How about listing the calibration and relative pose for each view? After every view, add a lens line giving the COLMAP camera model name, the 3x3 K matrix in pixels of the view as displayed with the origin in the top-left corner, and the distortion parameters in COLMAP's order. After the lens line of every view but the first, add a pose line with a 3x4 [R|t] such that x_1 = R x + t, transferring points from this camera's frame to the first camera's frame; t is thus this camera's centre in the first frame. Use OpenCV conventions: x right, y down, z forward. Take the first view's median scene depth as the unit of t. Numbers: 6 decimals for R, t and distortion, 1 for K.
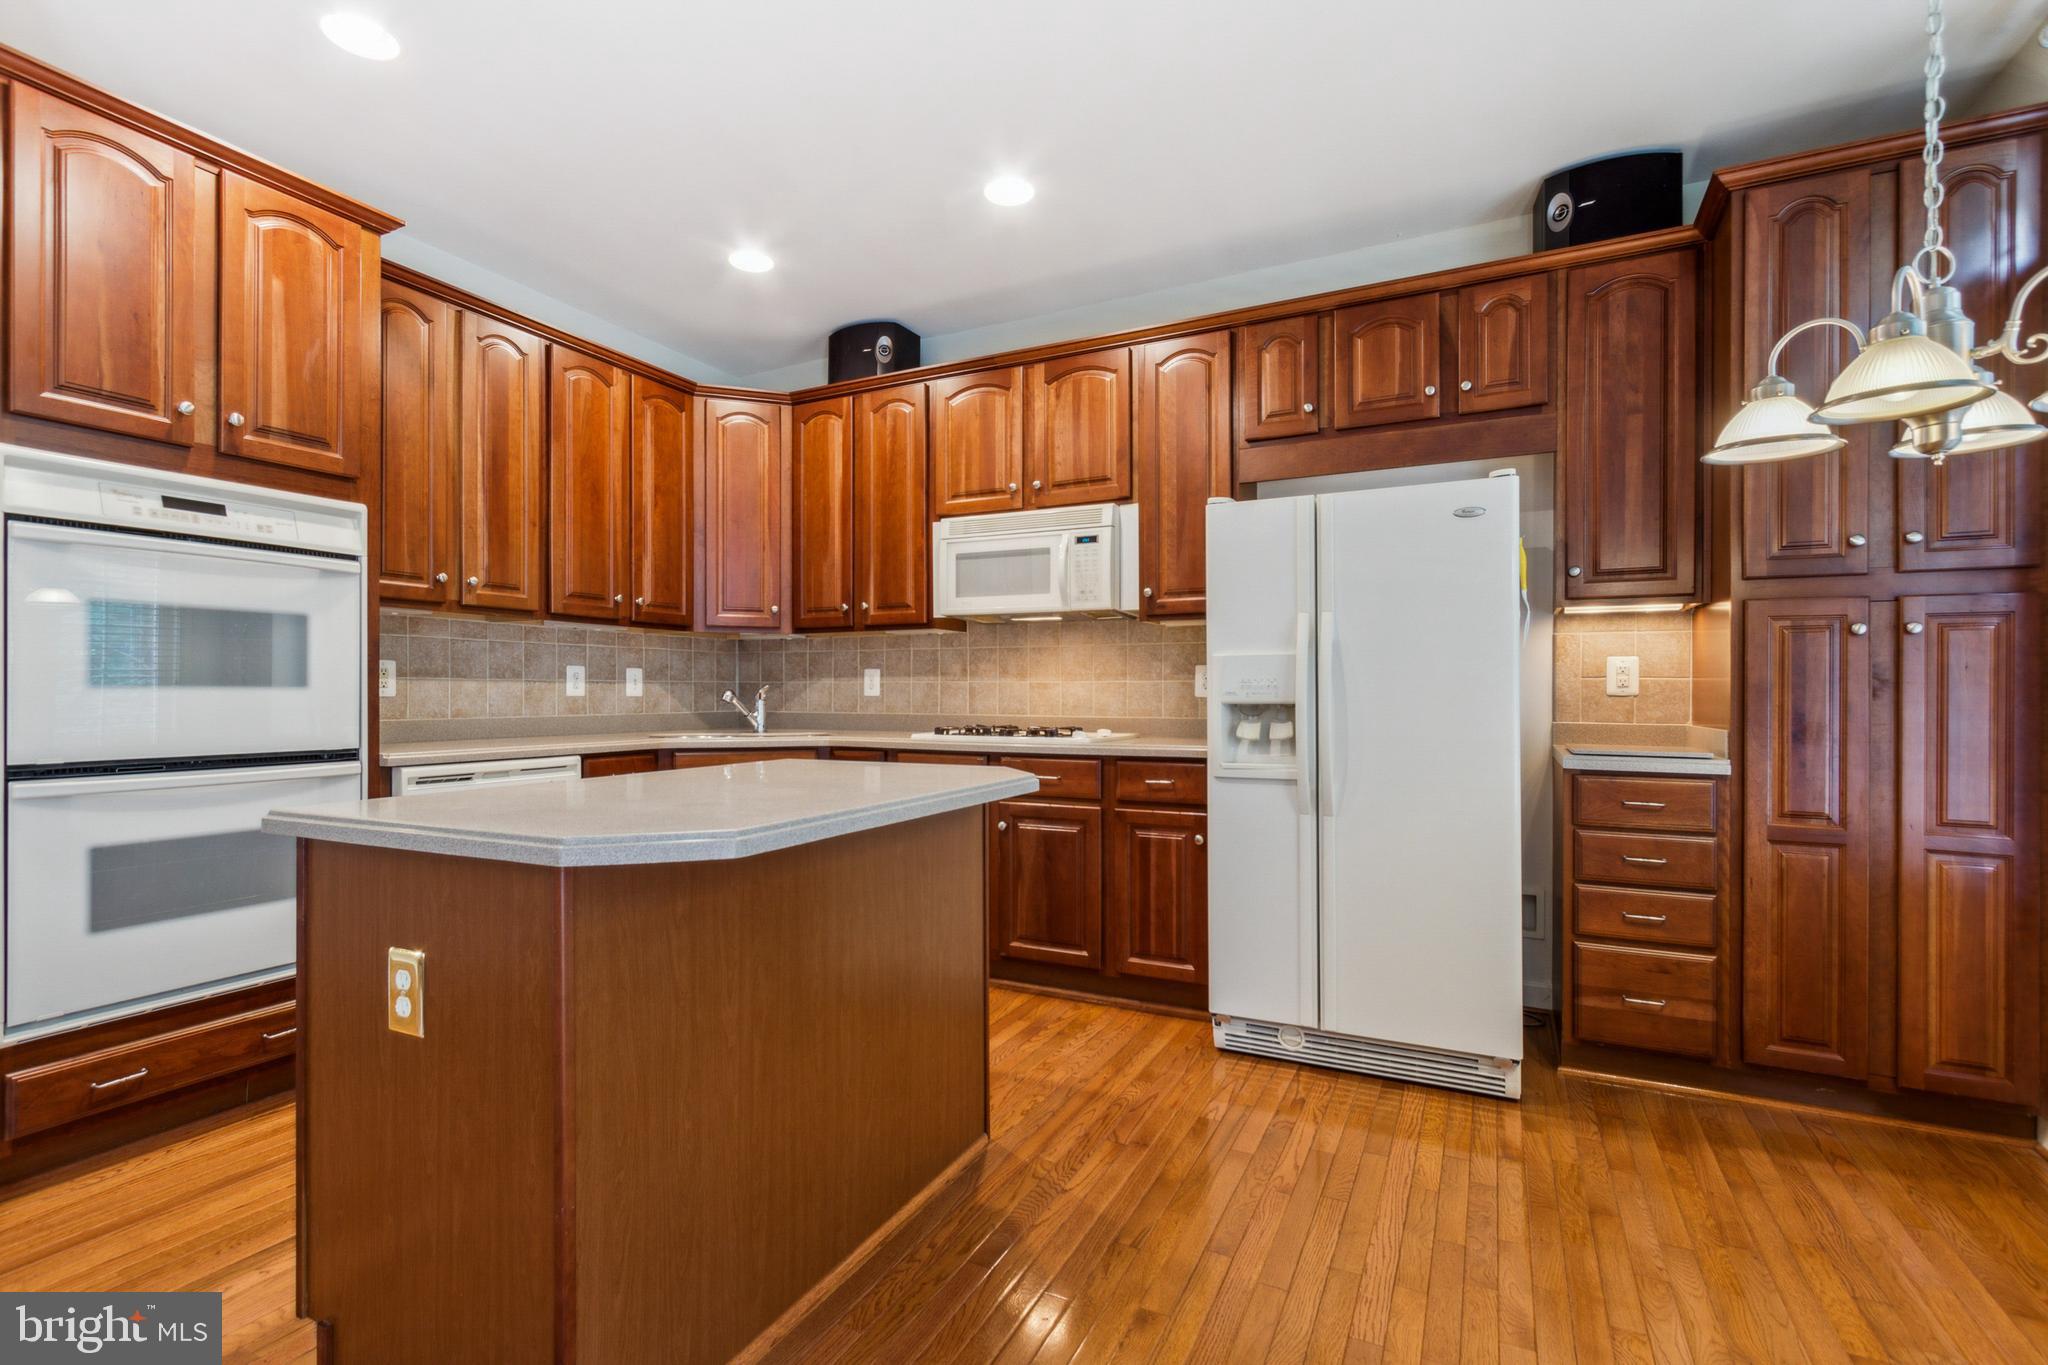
lens RADIAL K [[953.7, 0, 1013.3], [0, 953.7, 691.5], [0, 0, 1]] dist [0.002162, 0.000055]
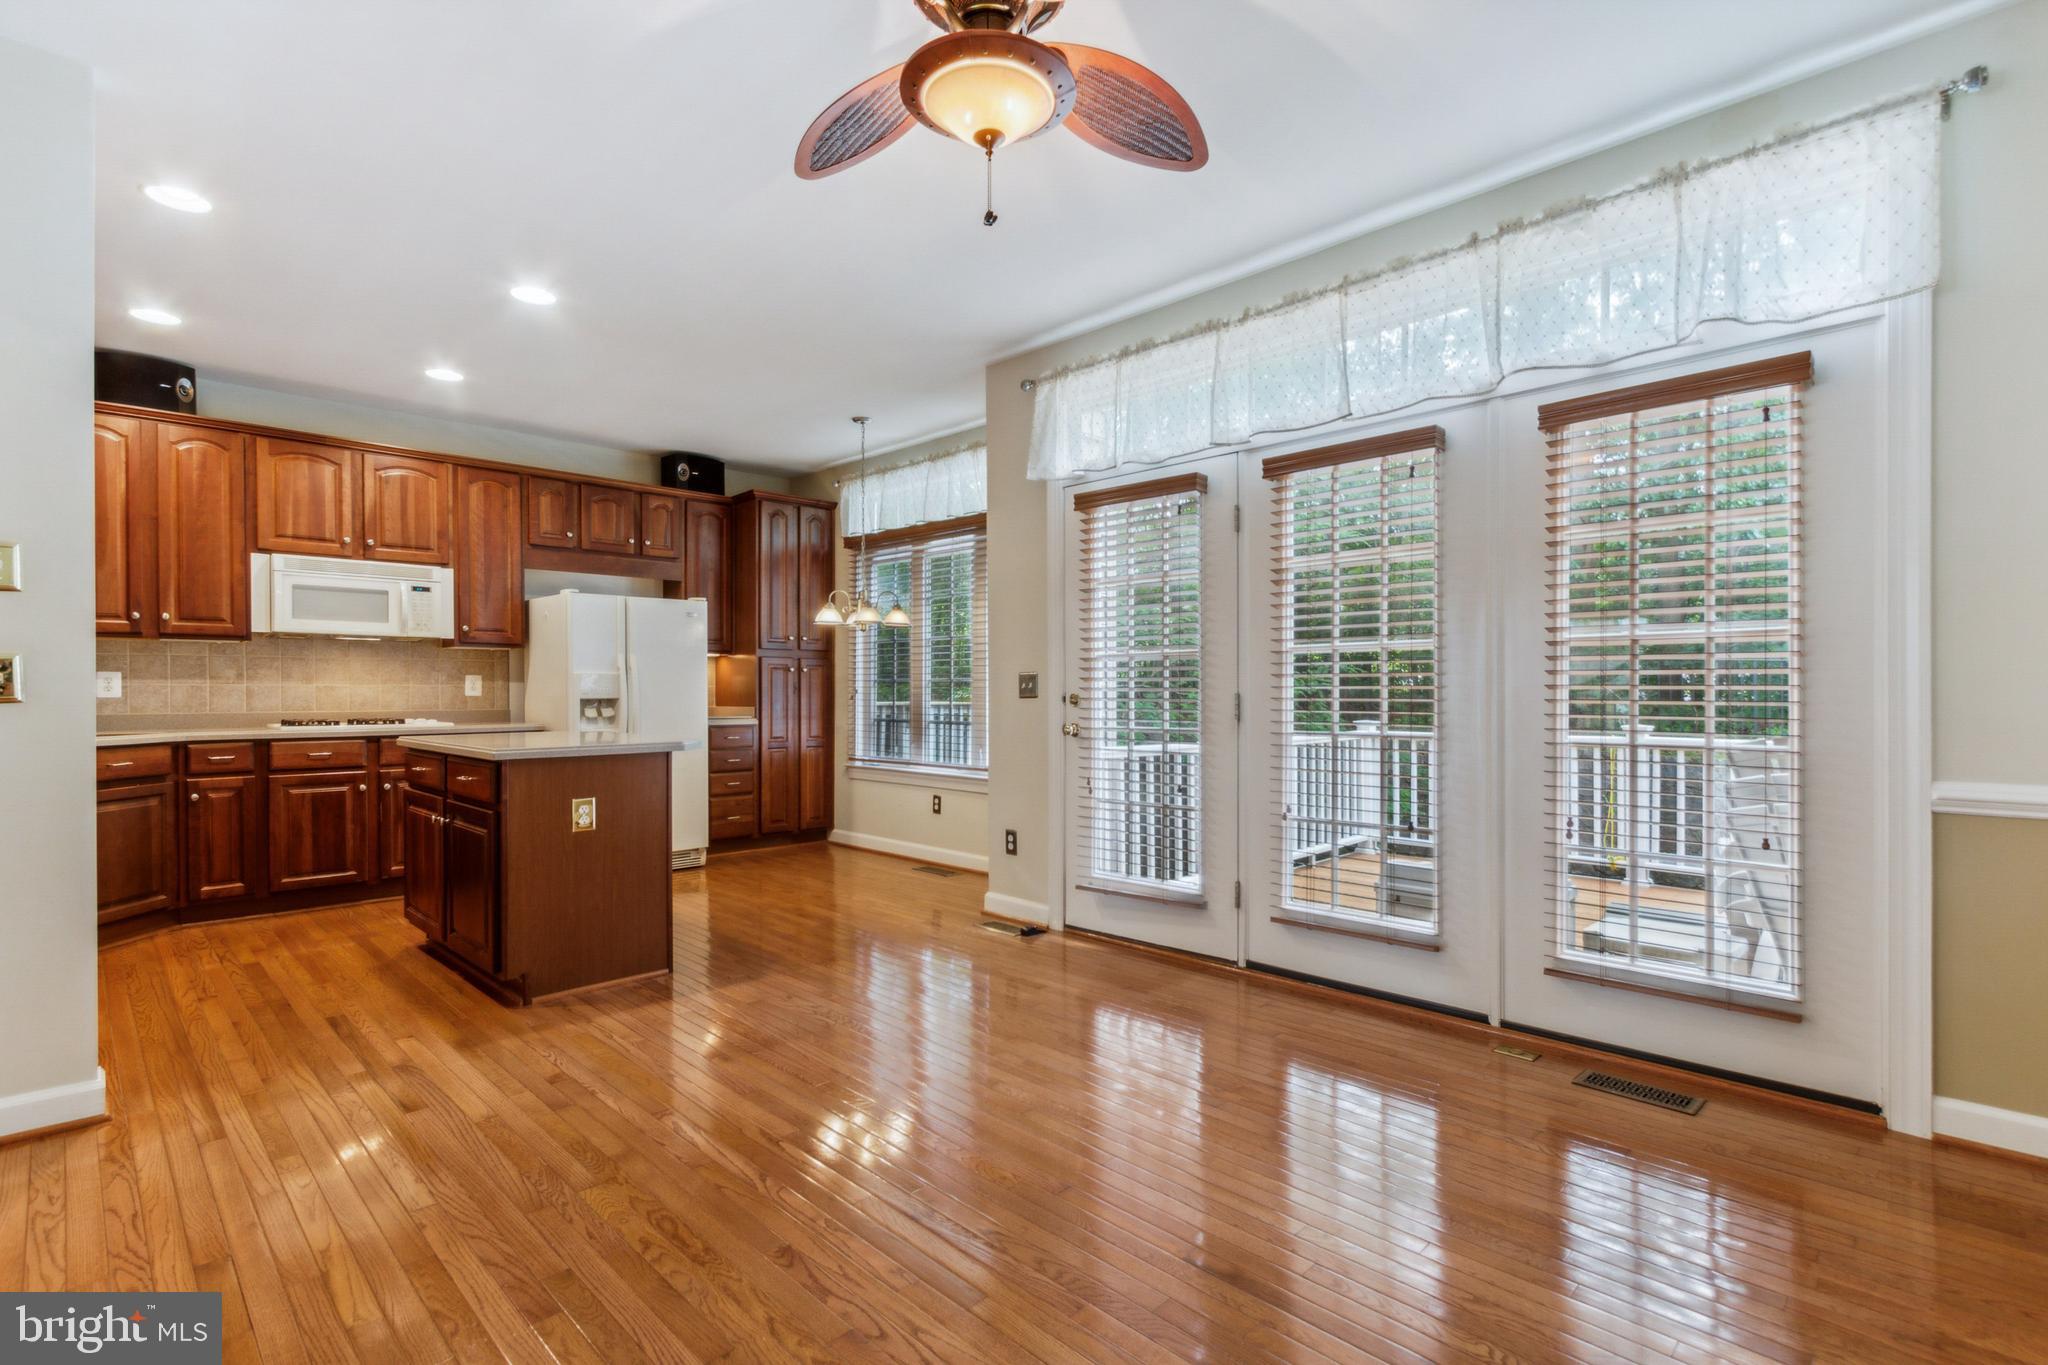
lens RADIAL K [[953.7, 0, 1023.0], [0, 953.7, 687.1], [0, 0, 1]] dist [0.002162, 0.000055]
pose [[0.302744, 0.002586, 0.953068, -1.315105], [0.000395, 0.999996, -0.002839, -0.005116], [-0.953072, 0.001236, 0.302742, -0.411934]]
